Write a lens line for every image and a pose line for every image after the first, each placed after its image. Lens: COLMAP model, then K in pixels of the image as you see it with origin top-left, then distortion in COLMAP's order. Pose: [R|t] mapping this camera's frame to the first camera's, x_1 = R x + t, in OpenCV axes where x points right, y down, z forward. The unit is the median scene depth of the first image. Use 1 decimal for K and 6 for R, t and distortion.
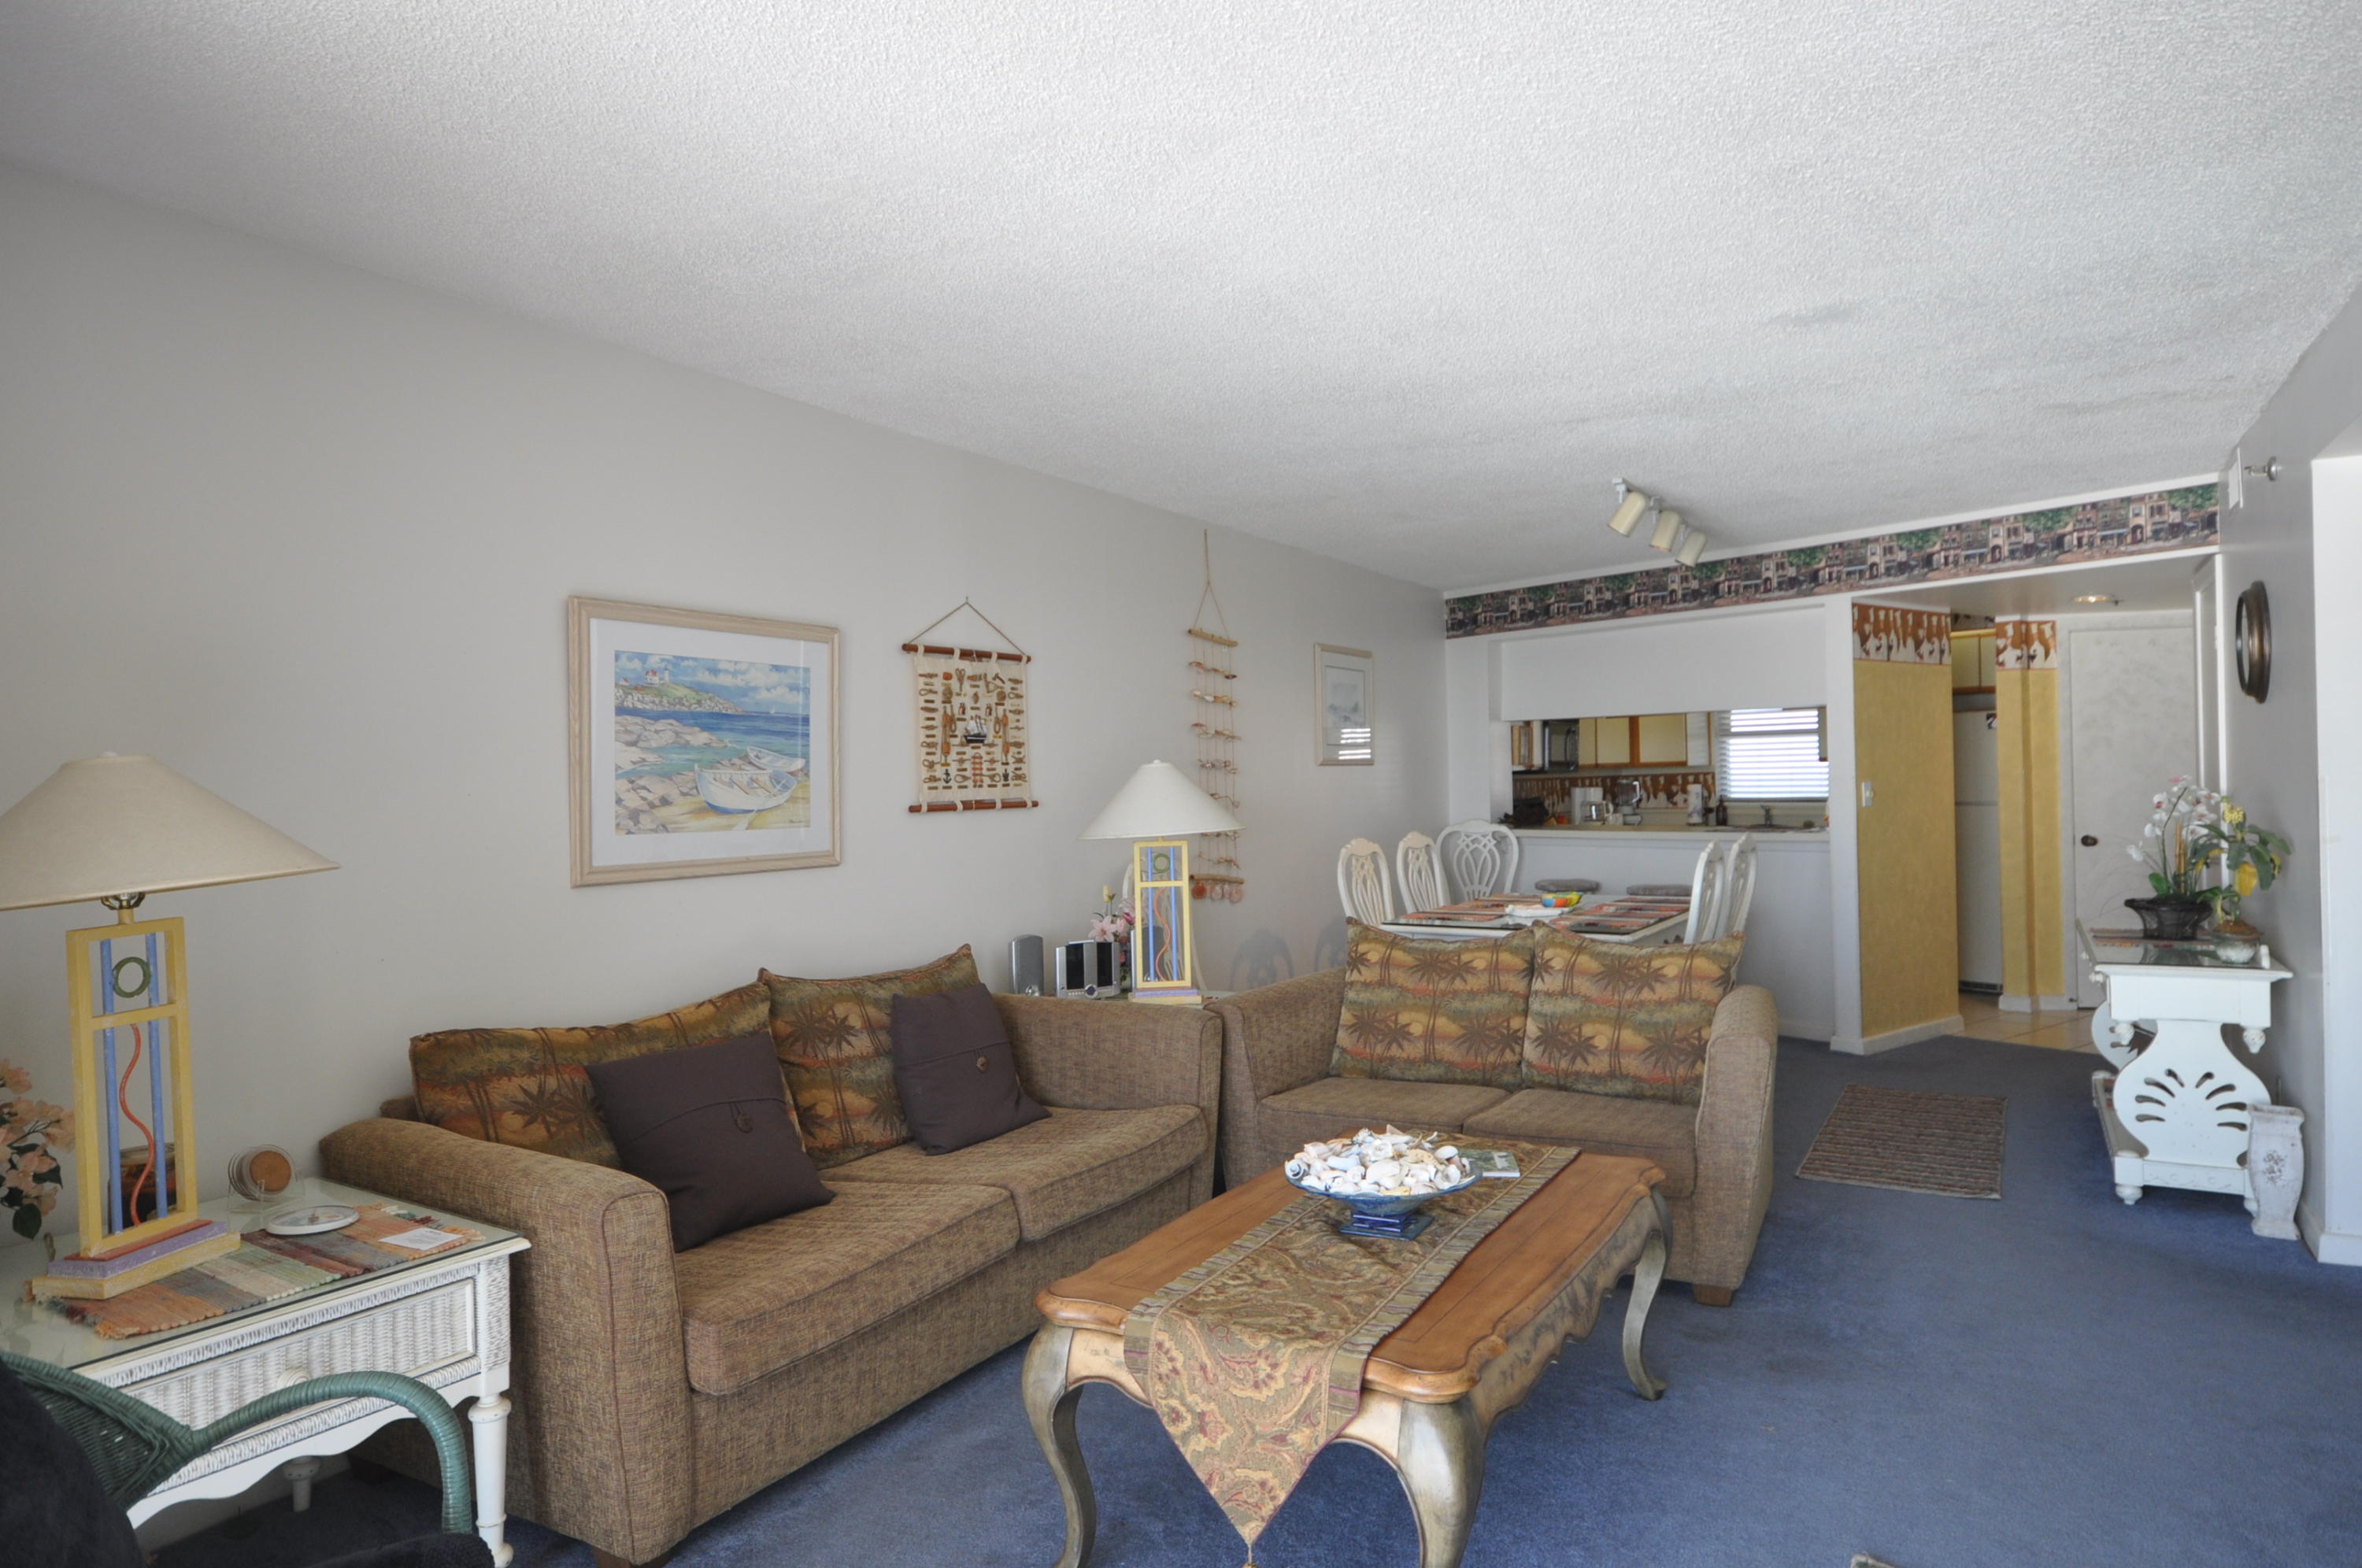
lens RADIAL K [[1429.0, 0, 1181.0], [0, 1429.0, 784.0], [0, 0, 1]] dist [0.007297, 0.003868]
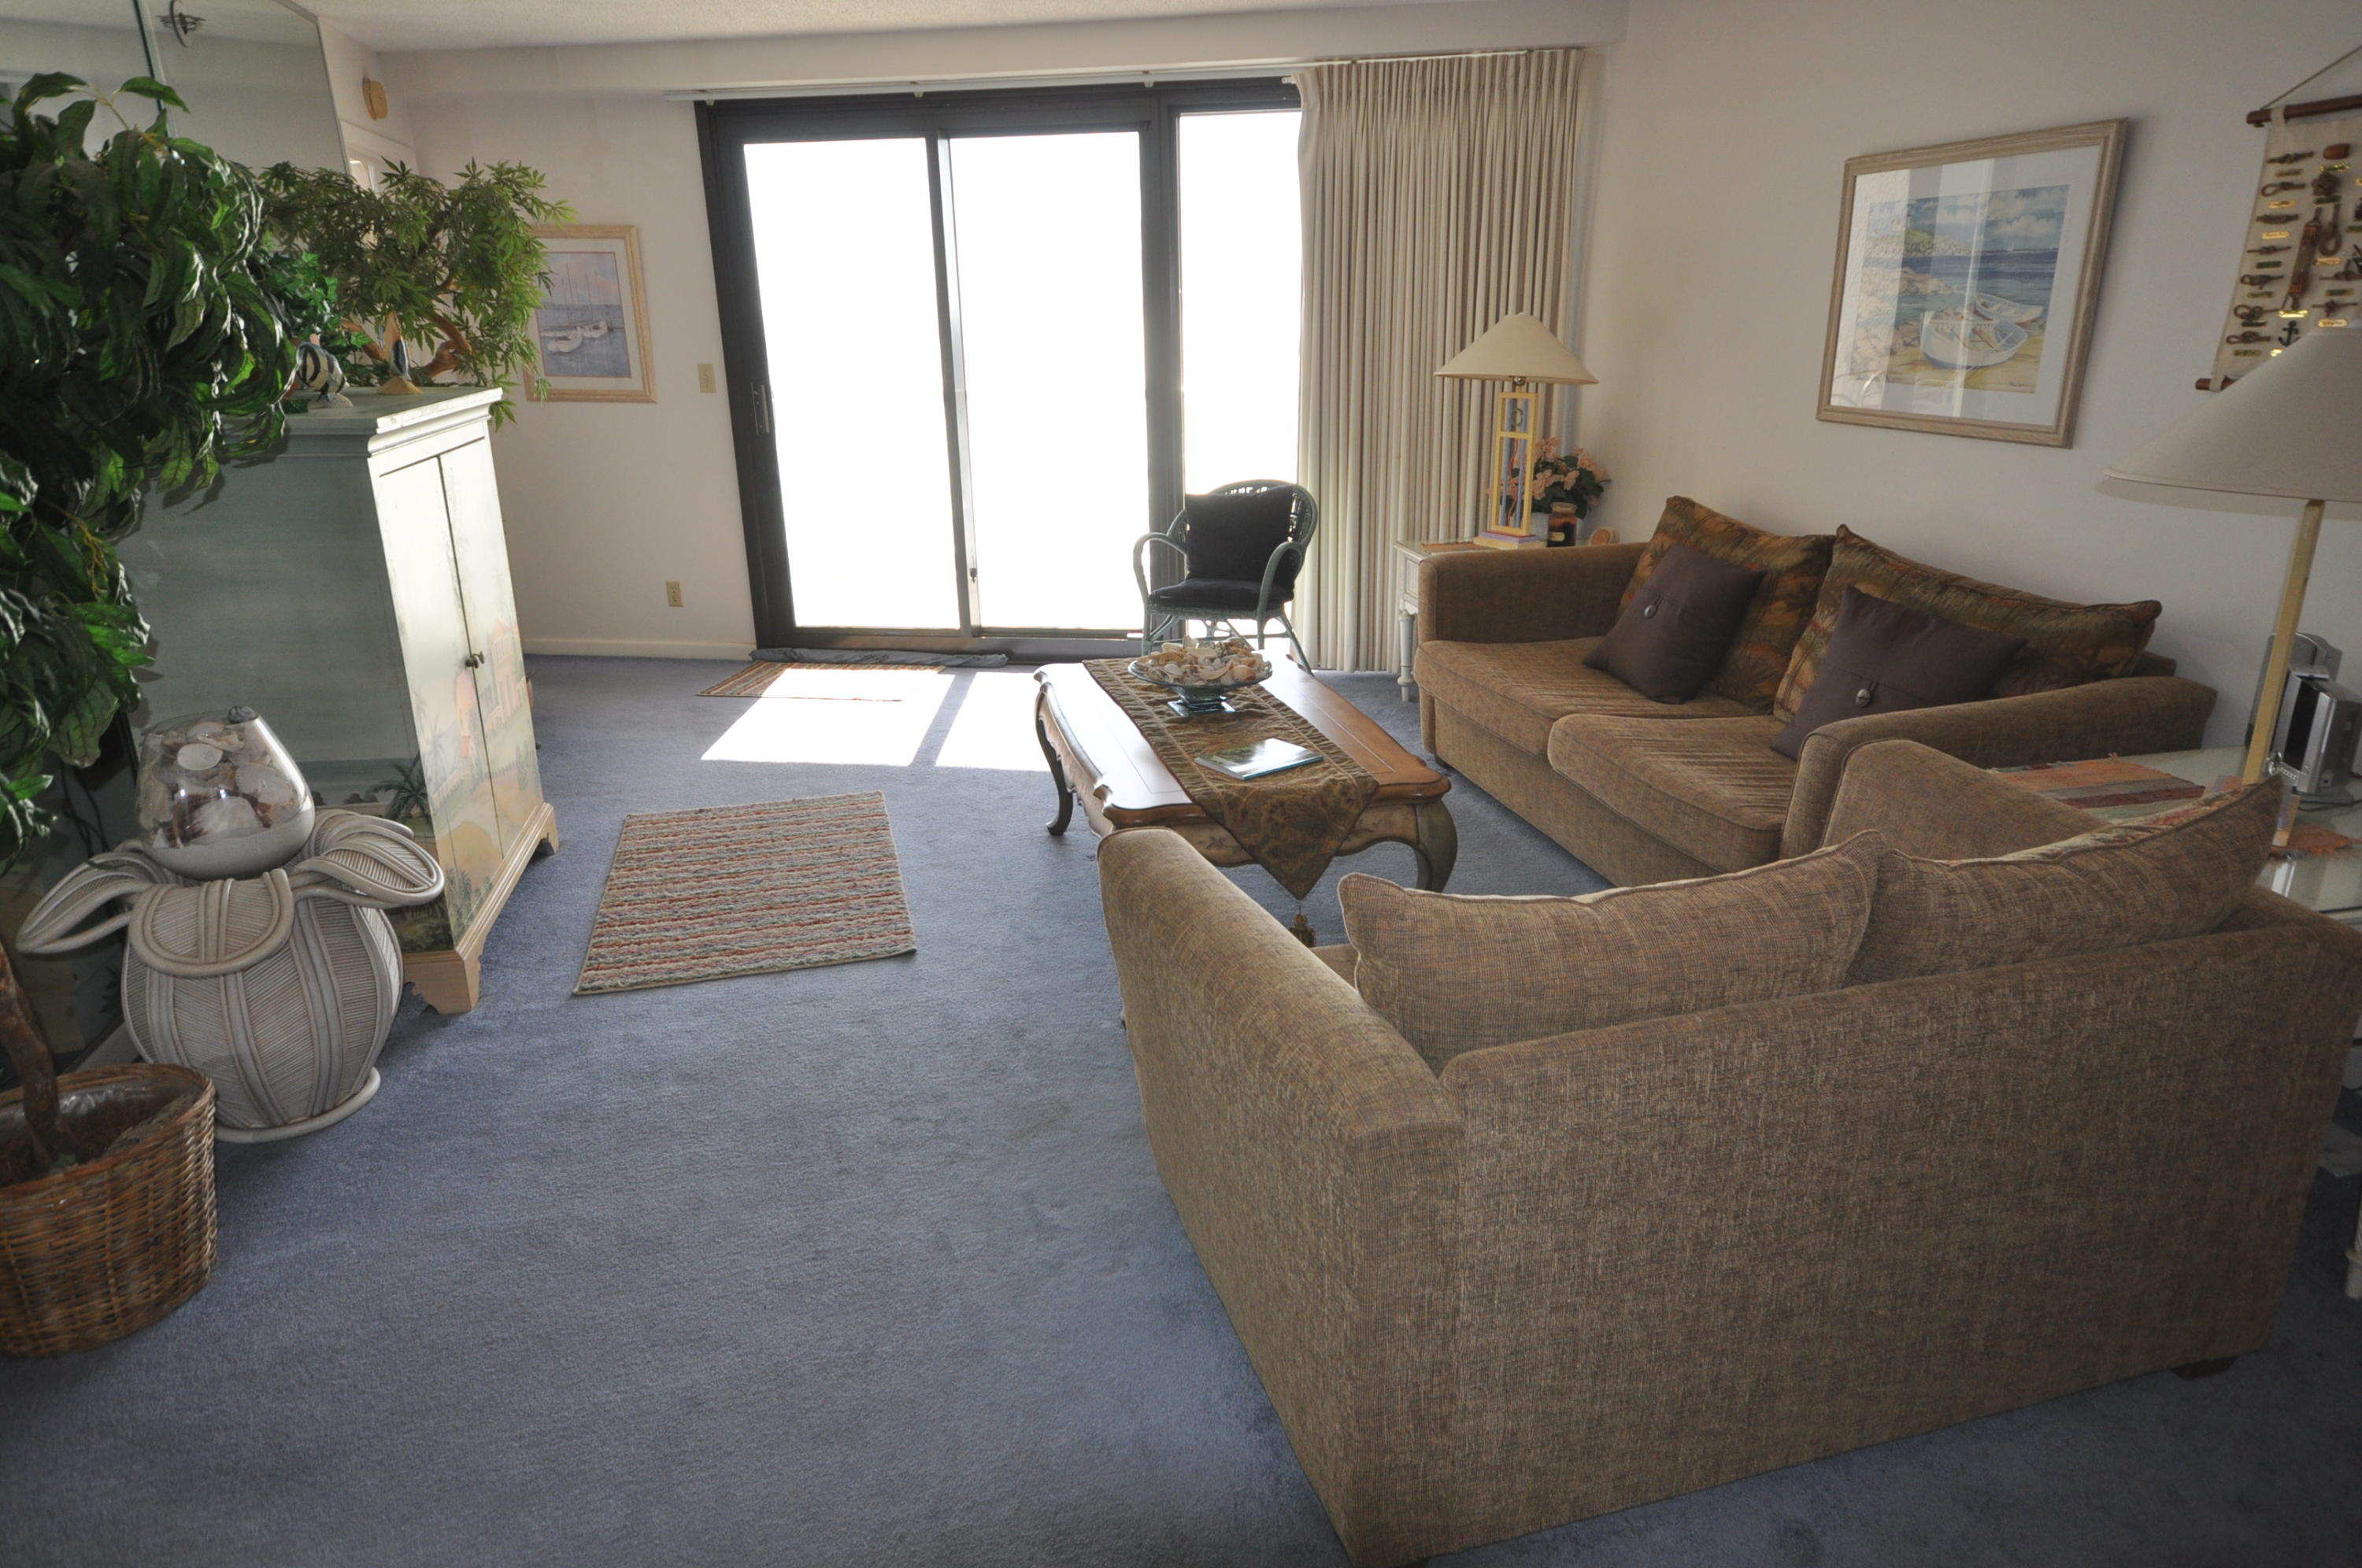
lens RADIAL K [[1429.0, 0, 1181.0], [0, 1429.0, 784.0], [0, 0, 1]] dist [0.007297, 0.003868]
pose [[-0.724781, 0.244538, -0.644122, 0.625576], [0.024529, 0.943459, 0.330579, -0.039094], [0.688542, 0.223798, -0.689800, 1.163694]]
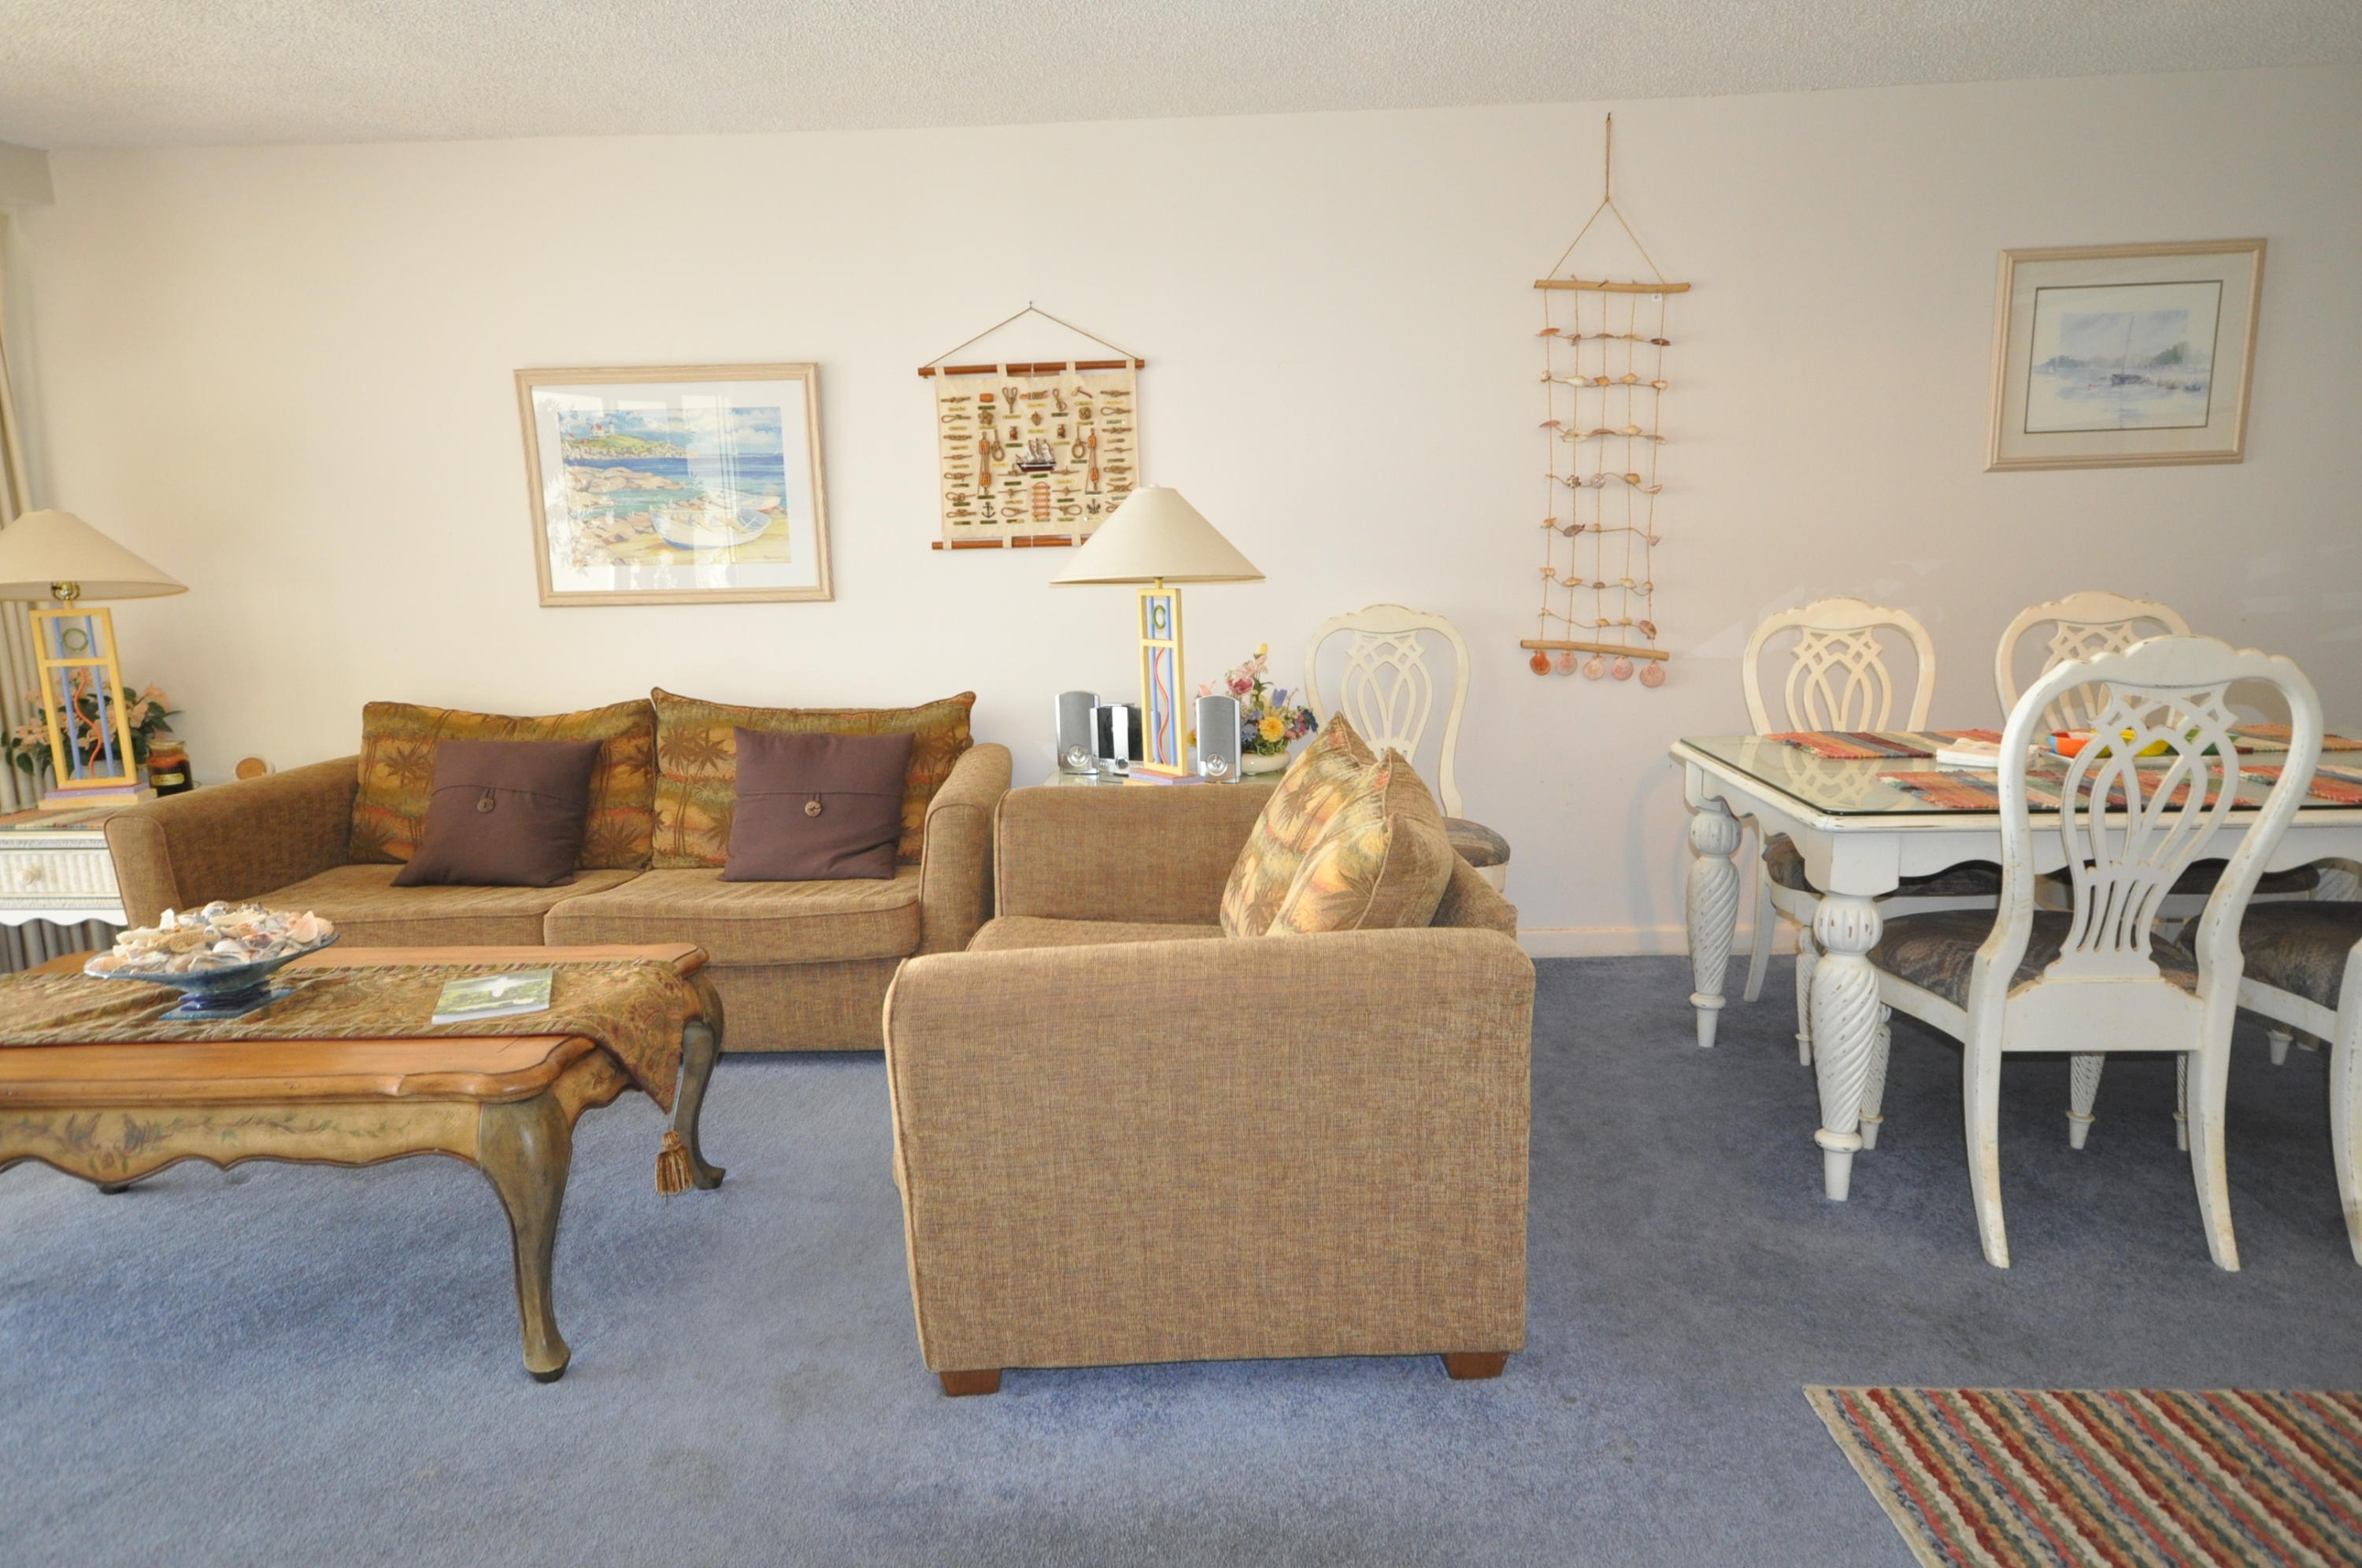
lens RADIAL K [[1429.0, 0, 1181.0], [0, 1429.0, 784.0], [0, 0, 1]] dist [0.007297, 0.003868]
pose [[0.476743, 0.144690, -0.867053, 0.736569], [0.013706, 0.985017, 0.171911, 0.012155], [0.878936, -0.093841, 0.467617, 0.675684]]
